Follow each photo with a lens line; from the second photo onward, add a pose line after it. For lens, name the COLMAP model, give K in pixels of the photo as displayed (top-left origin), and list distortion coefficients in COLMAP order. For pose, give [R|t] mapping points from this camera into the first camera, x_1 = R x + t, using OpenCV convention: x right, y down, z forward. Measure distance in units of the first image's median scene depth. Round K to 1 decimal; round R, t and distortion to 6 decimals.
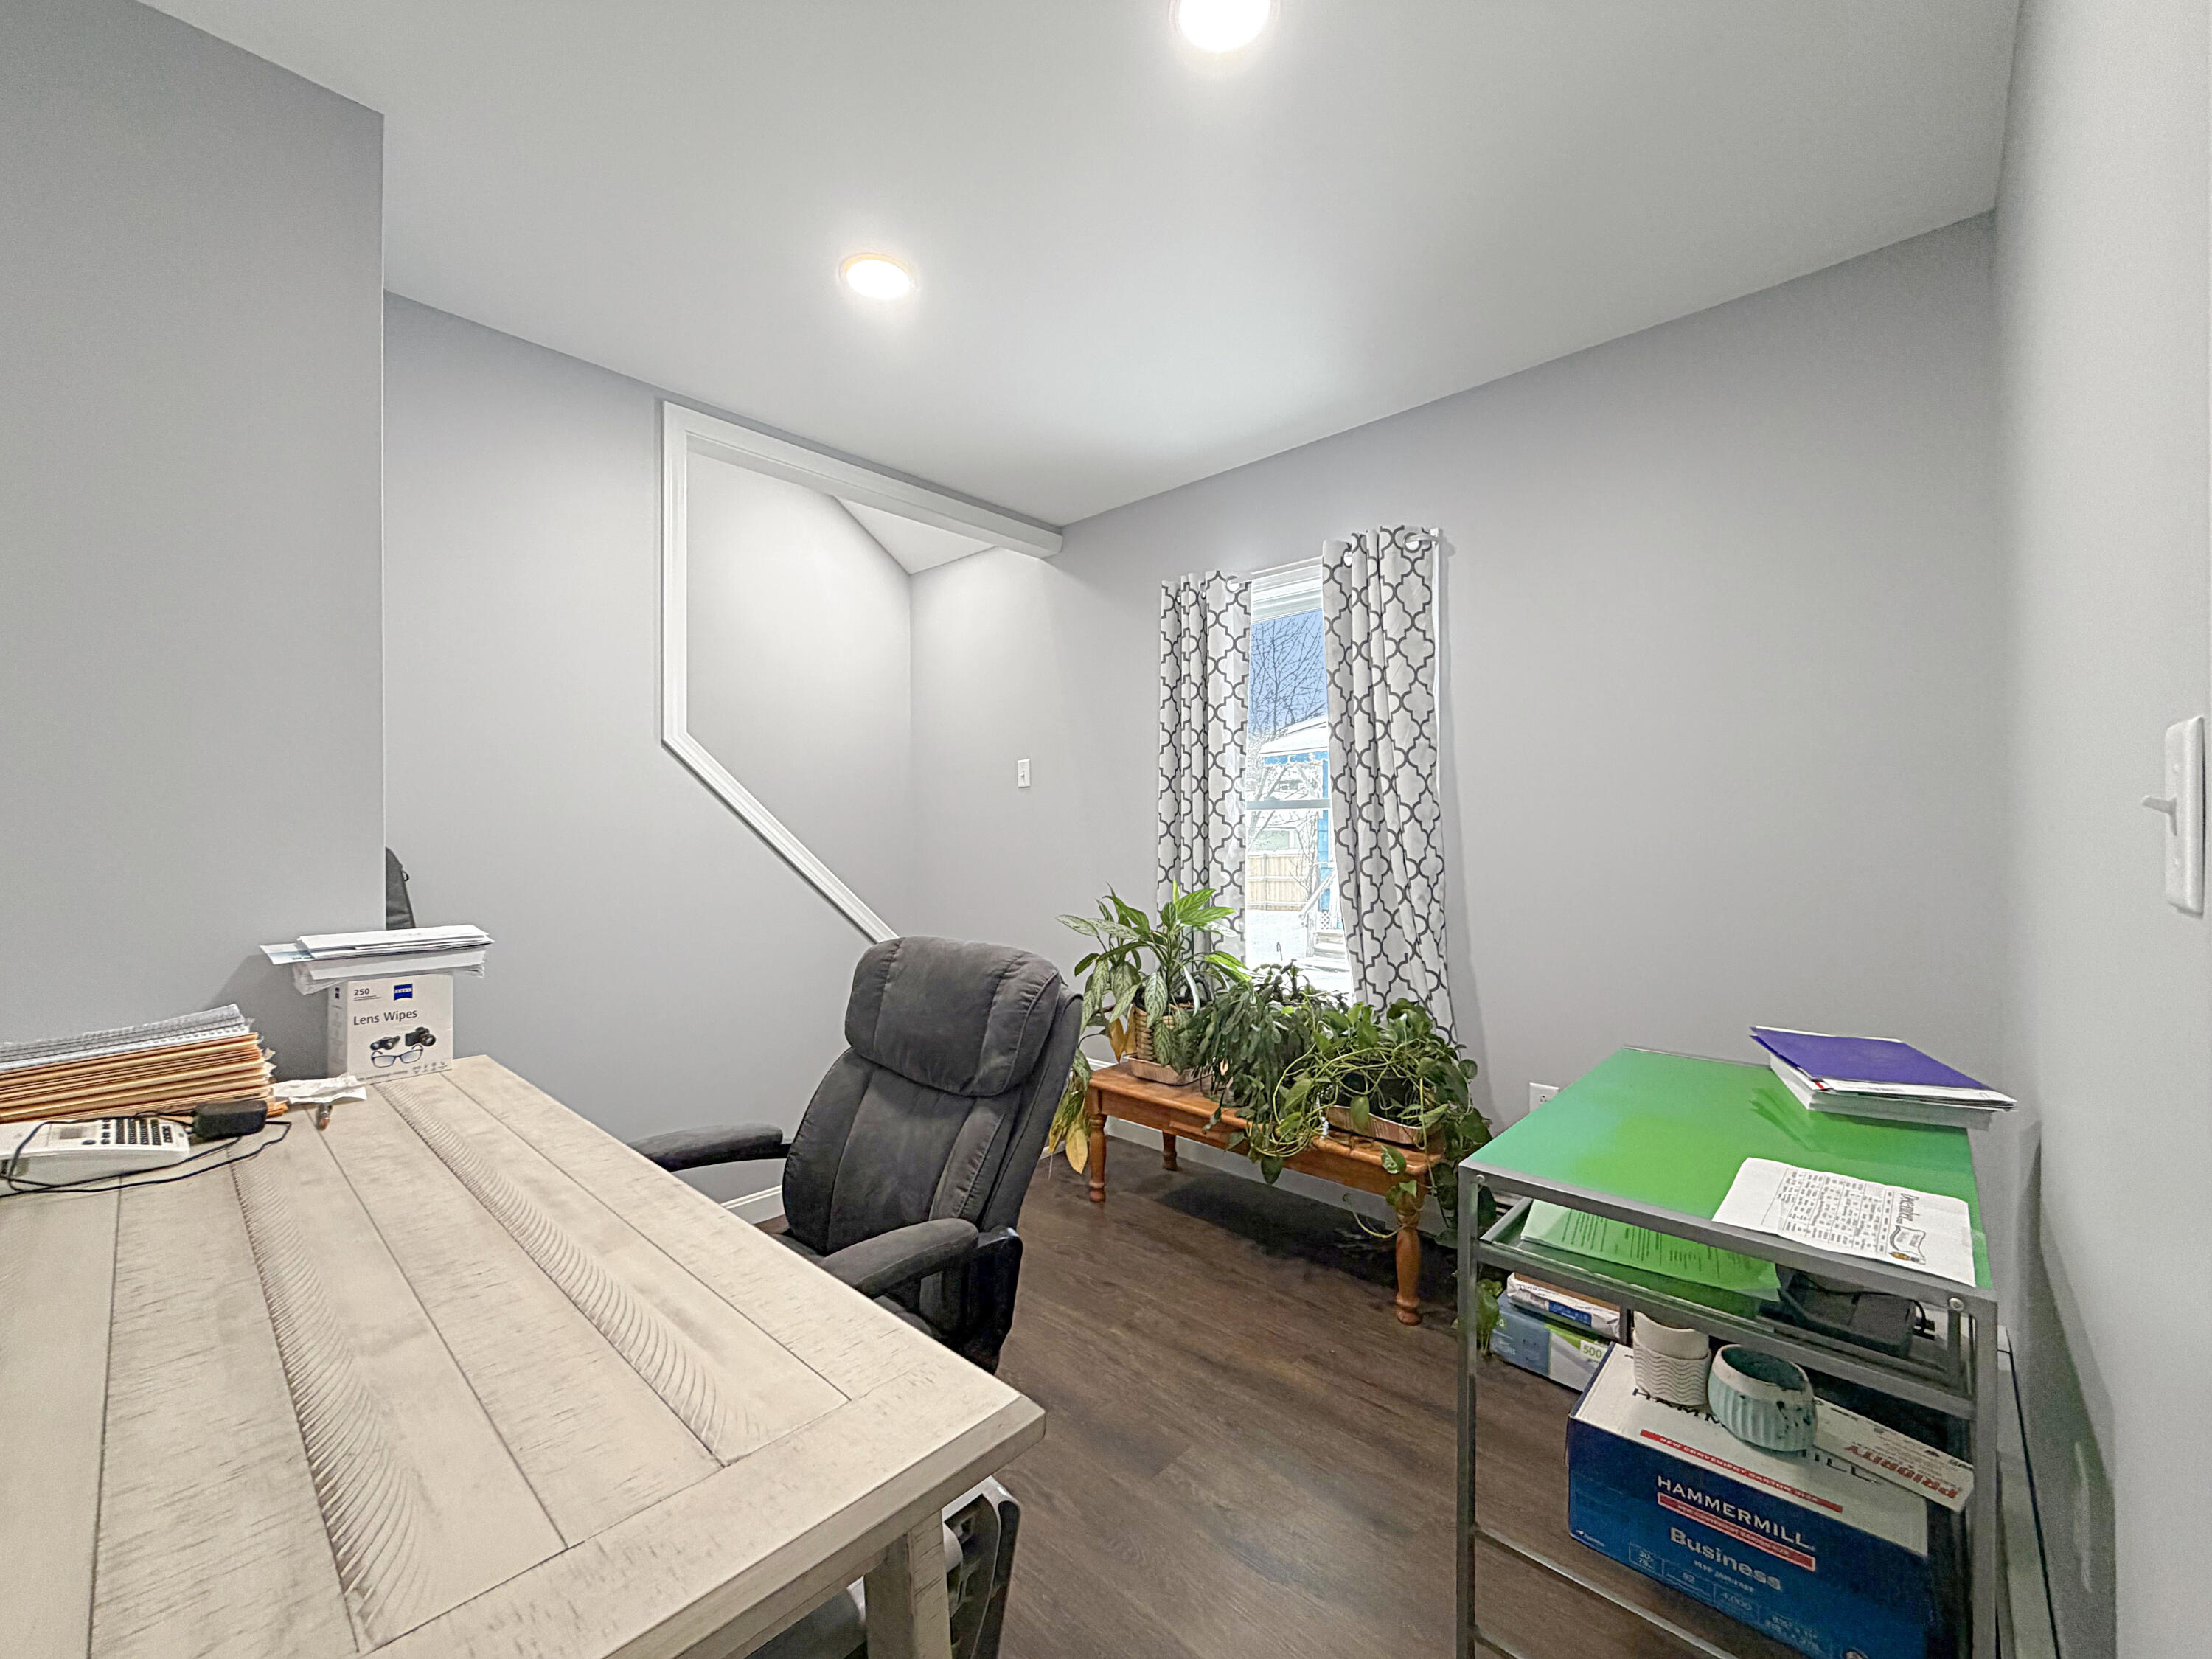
lens RADIAL K [[867.4, 0, 1094.1], [0, 867.4, 833.5], [0, 0, 1]] dist [-0.001256, -0.000249]
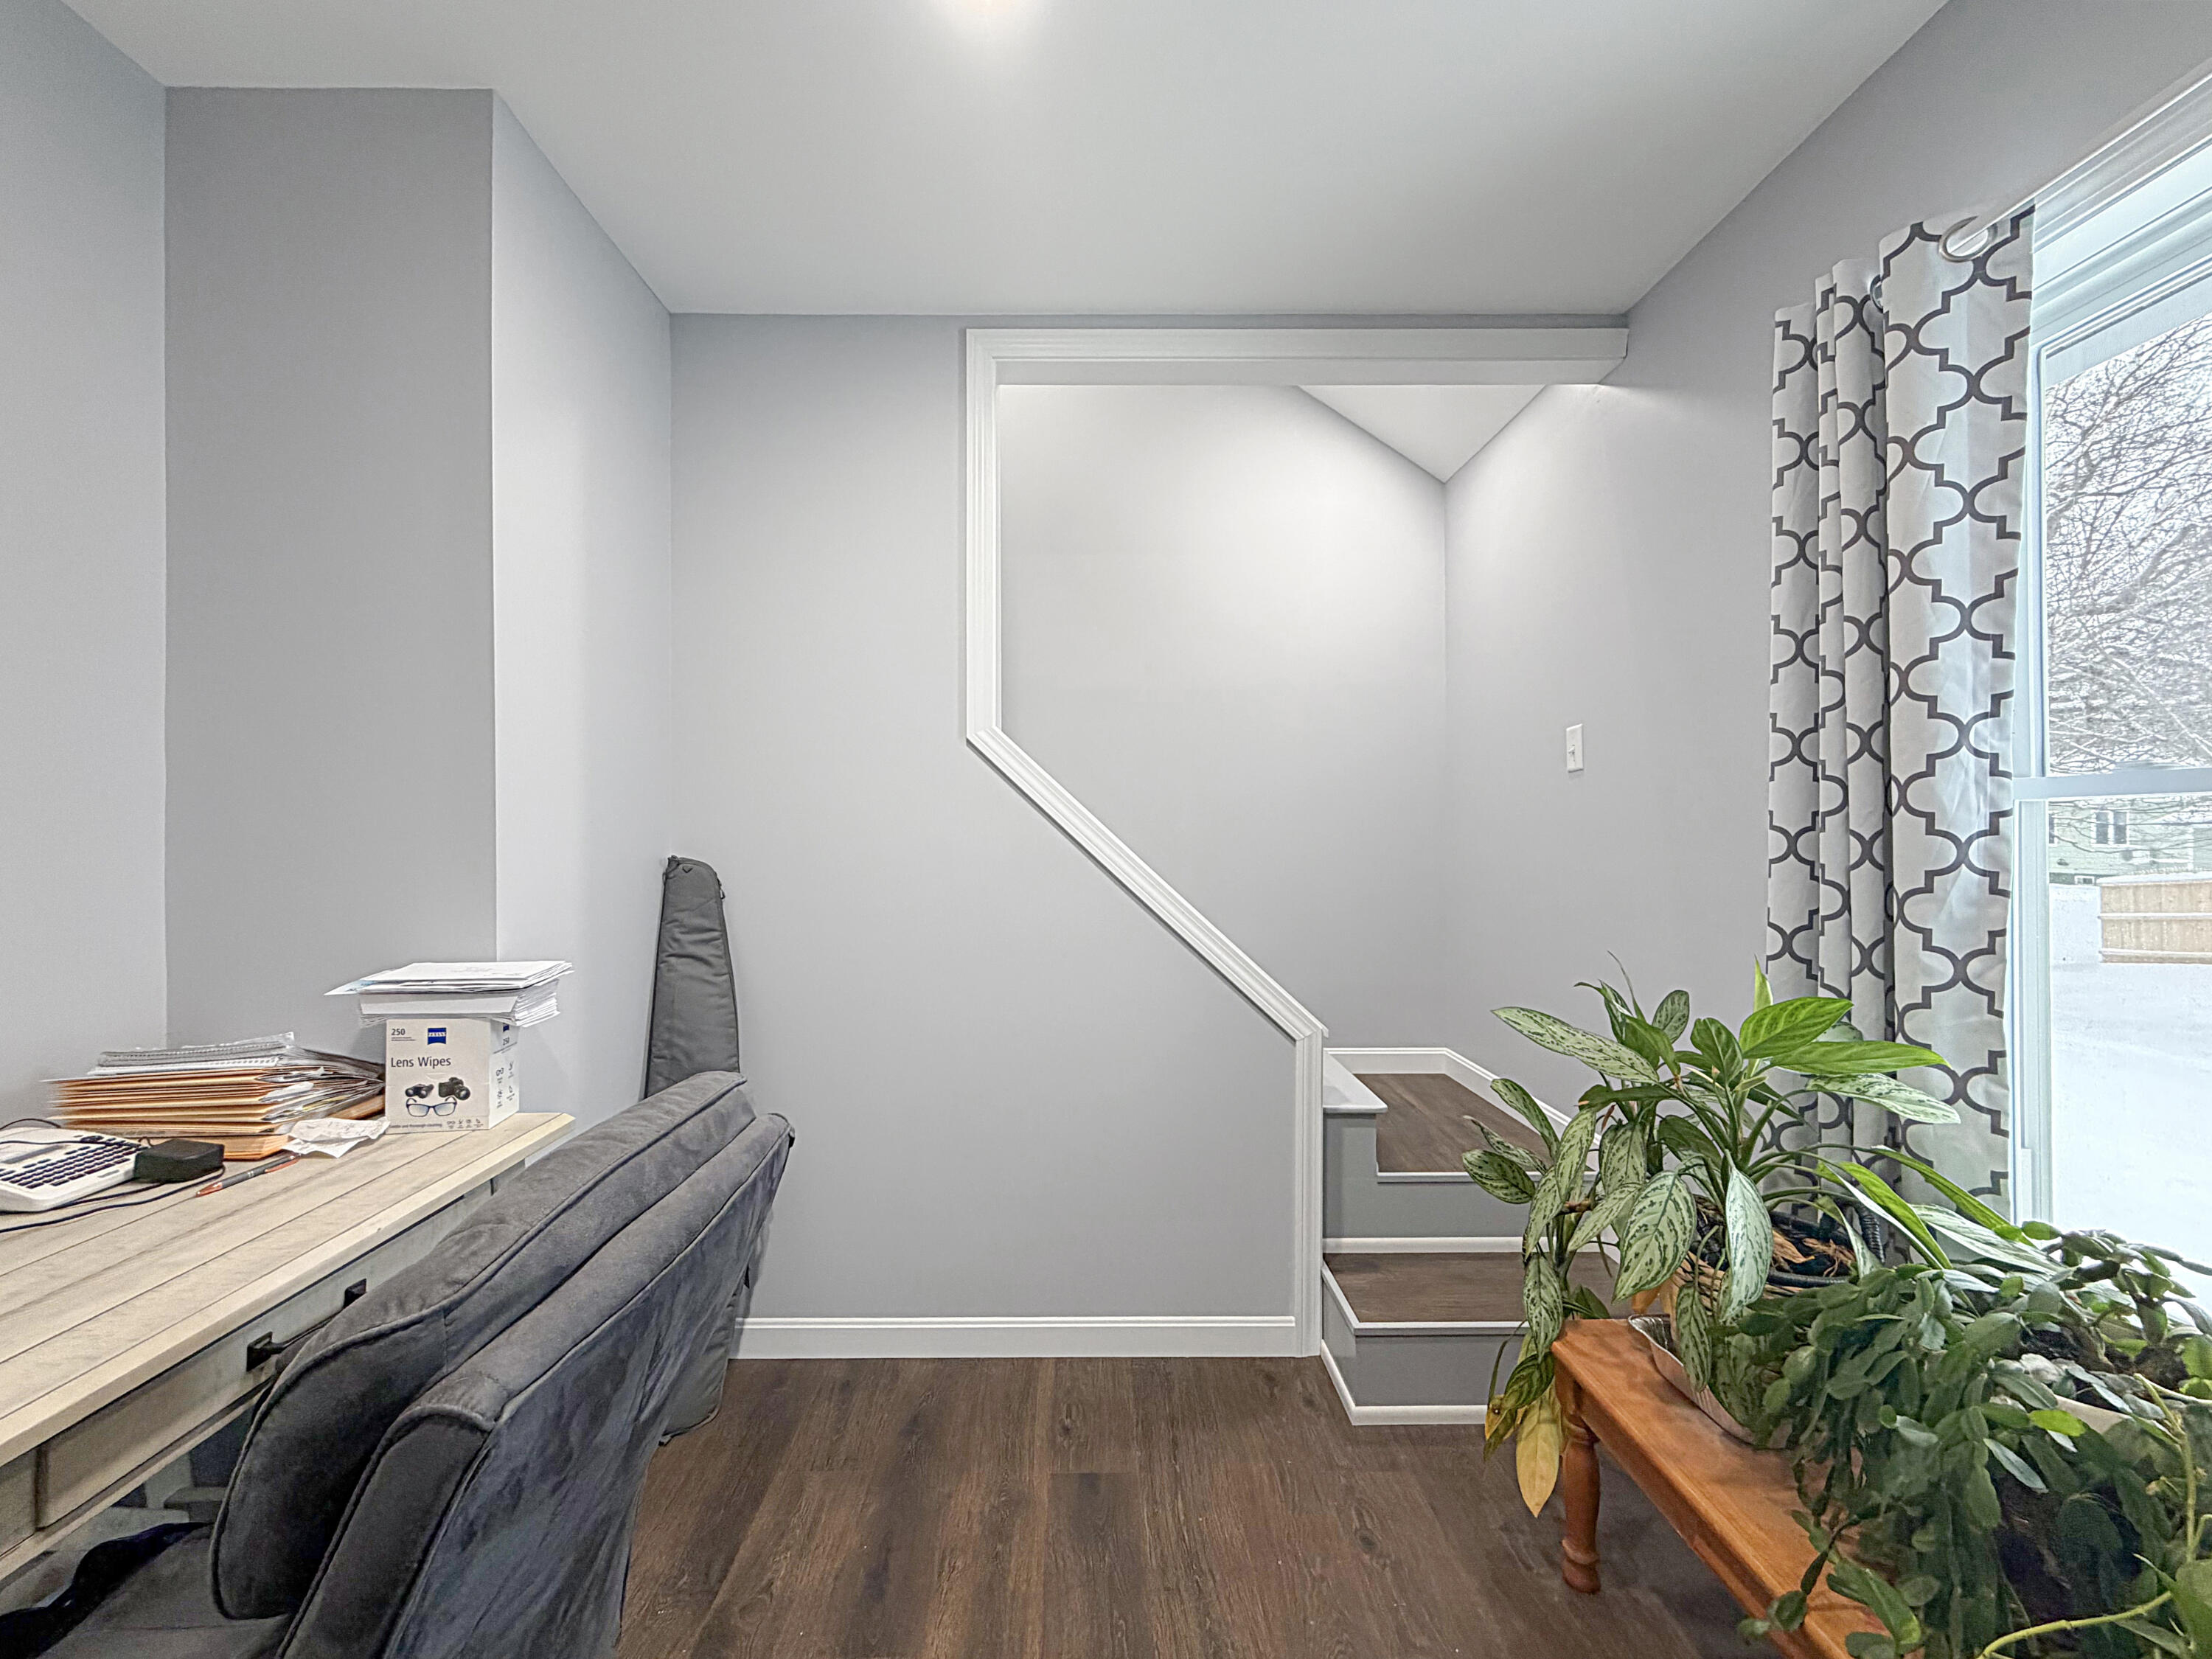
lens RADIAL K [[893.7, 0, 1103.5], [0, 893.7, 832.6], [0, 0, 1]] dist [0.000733, 0.000217]
pose [[0.698769, -0.003963, -0.715336, 0.177473], [0.002917, 0.999992, -0.002690, -0.012103], [0.715341, -0.000207, 0.698775, 0.426959]]
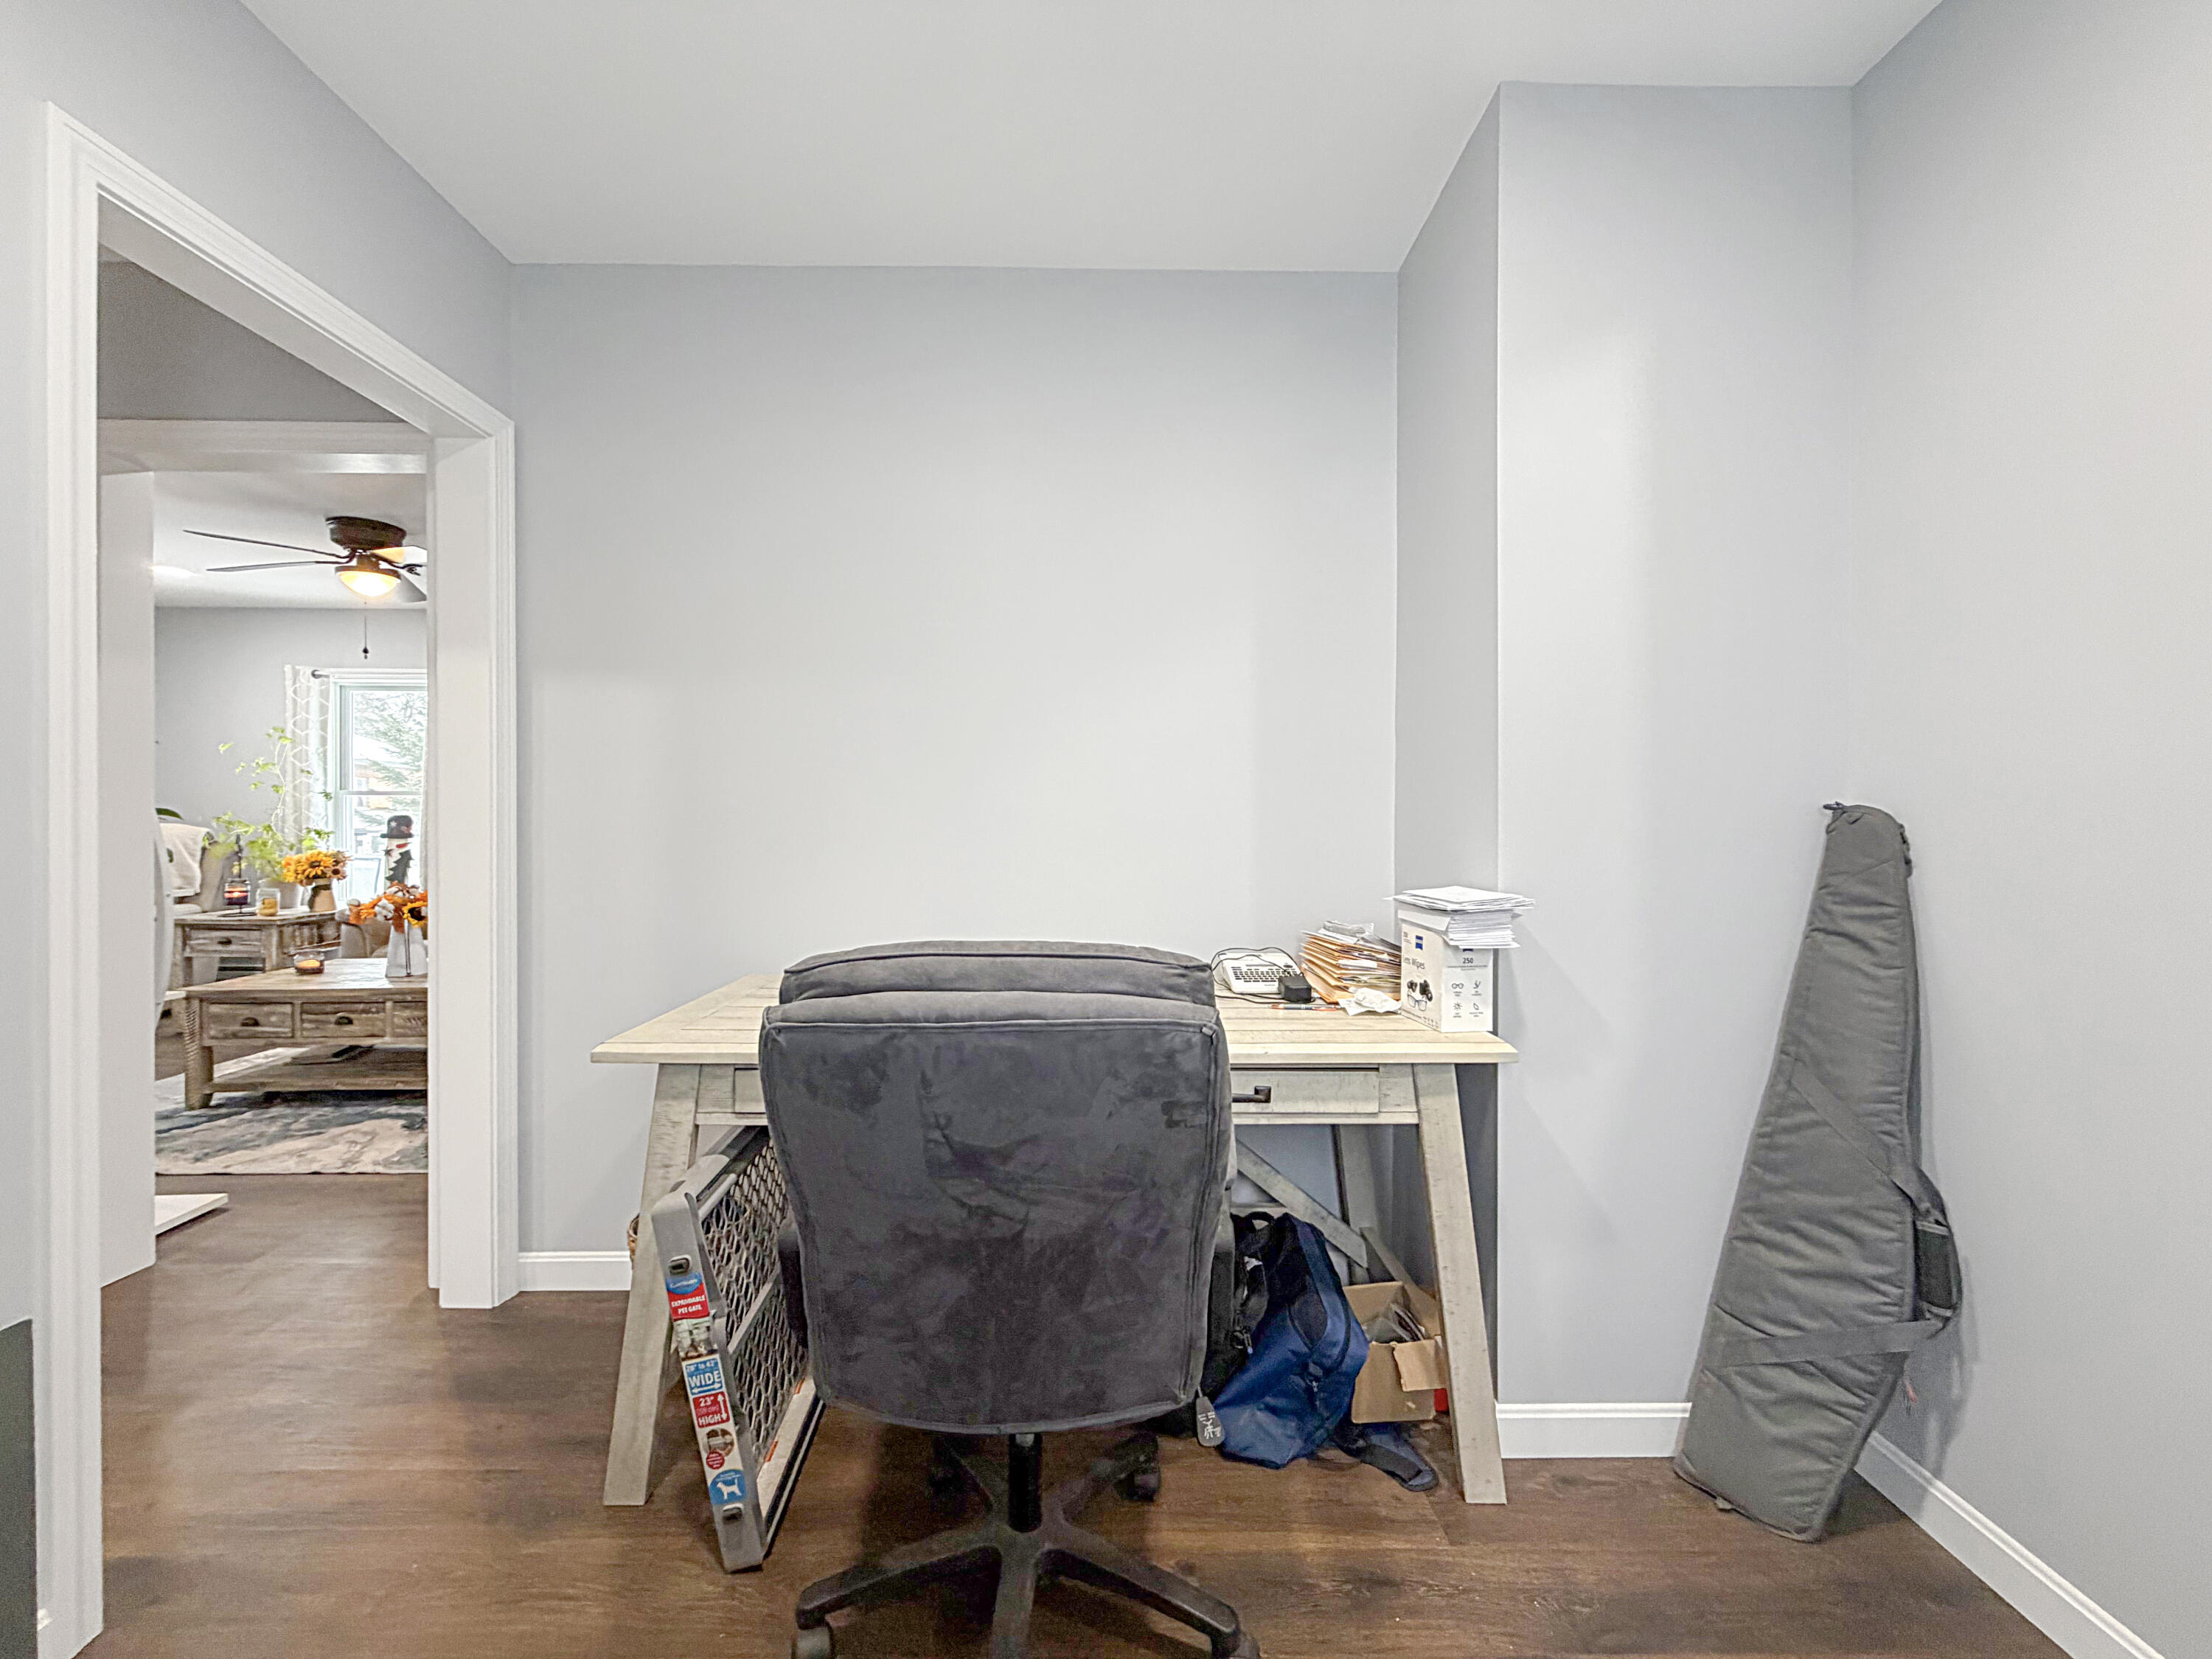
lens RADIAL K [[890.6, 0, 1102.7], [0, 890.6, 820.0], [0, 0, 1]] dist [-0.000318, -0.000082]
pose [[-0.718312, -0.001682, -0.695719, 0.128625], [-0.001471, 0.999999, -0.000899, 0.016128], [0.695719, 0.000377, -0.718314, 0.767366]]
